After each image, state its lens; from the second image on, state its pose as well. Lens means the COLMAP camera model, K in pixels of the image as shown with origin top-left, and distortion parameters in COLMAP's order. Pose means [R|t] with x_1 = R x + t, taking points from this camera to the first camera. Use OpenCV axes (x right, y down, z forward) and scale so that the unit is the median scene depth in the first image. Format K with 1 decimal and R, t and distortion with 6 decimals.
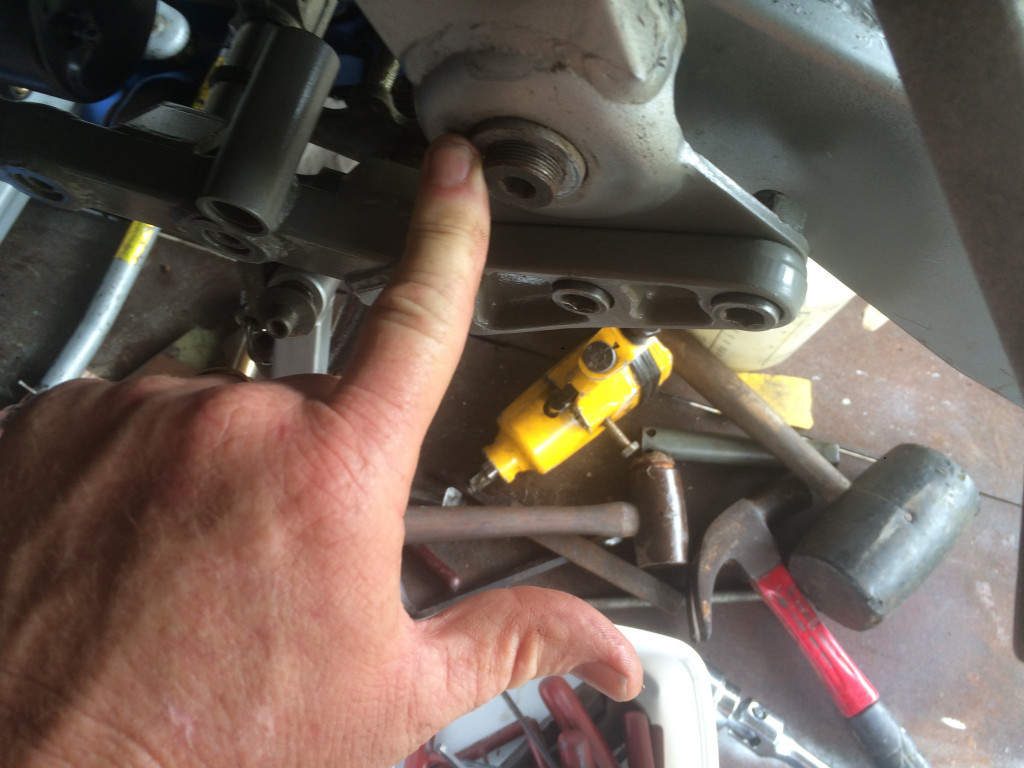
lens RADIAL K [[898.8, 0, 505.6], [0, 898.8, 383.7], [0, 0, 1]] dist [0.012007, 0.014702]
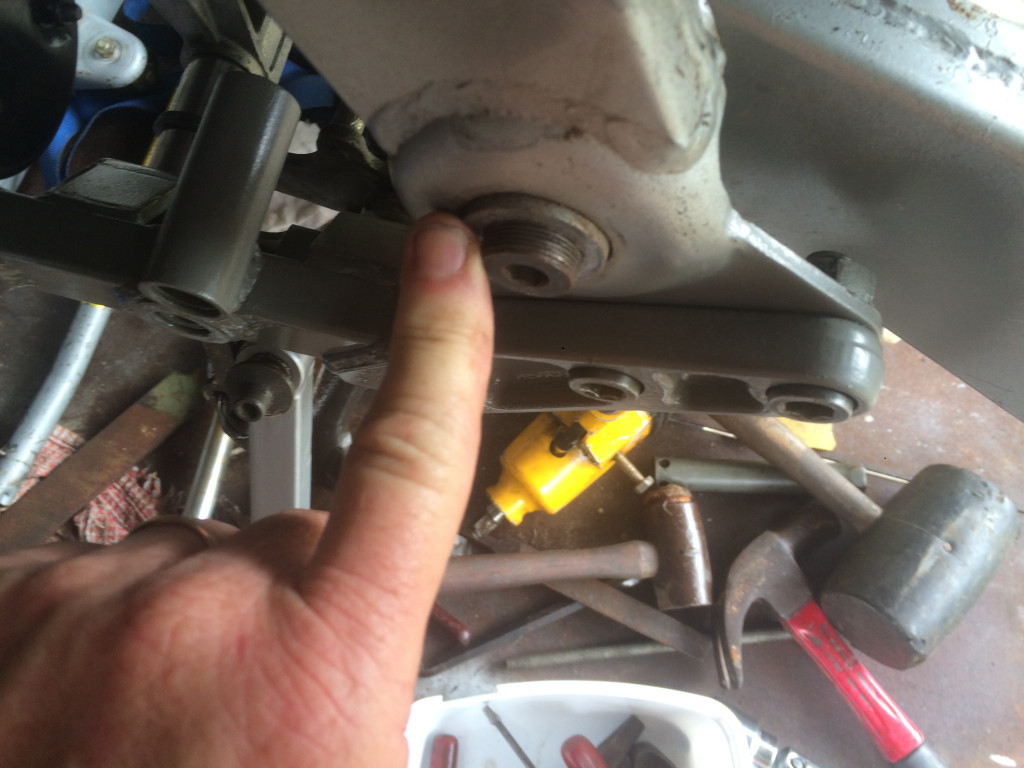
lens RADIAL K [[878.2, 0, 512.0], [0, 878.2, 384.0], [0, 0, 1]] dist [0.001653, -0.002510]
pose [[0.998186, -0.057986, 0.016210, -0.010579], [0.057625, 0.998098, 0.021904, -0.087192], [-0.017450, -0.020930, 0.999629, 0.134890]]
